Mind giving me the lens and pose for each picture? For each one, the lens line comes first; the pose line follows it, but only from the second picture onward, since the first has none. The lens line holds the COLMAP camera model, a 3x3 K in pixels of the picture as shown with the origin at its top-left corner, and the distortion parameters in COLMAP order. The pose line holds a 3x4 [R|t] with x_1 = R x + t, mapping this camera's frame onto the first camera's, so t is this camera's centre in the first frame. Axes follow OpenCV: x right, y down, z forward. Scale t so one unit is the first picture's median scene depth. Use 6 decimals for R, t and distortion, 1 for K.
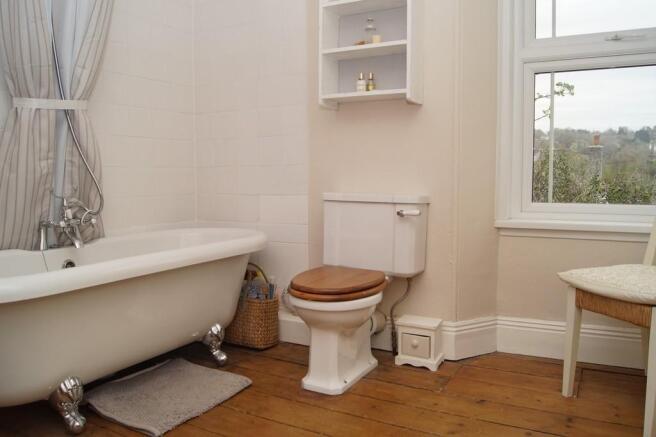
lens RADIAL K [[533.7, 0, 328.0], [0, 533.7, 218.5], [0, 0, 1]] dist [-0.009322, -0.003554]
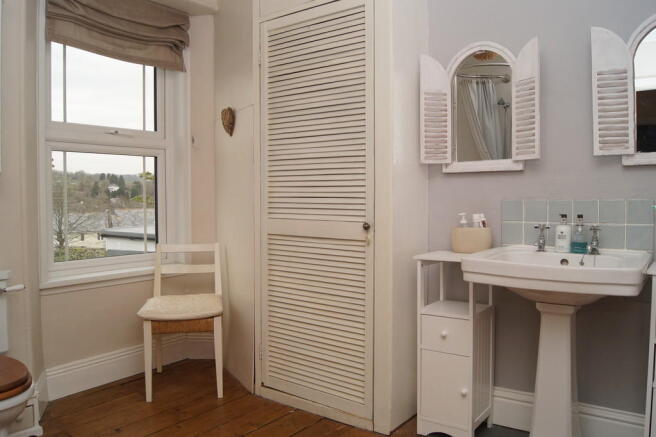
lens RADIAL K [[533.7, 0, 328.0], [0, 533.7, 218.5], [0, 0, 1]] dist [-0.009322, -0.003554]
pose [[0.202215, -0.046788, 0.978223, -0.685469], [0.090106, 0.995510, 0.028989, -0.115291], [-0.975187, 0.082282, 0.205523, 0.211631]]
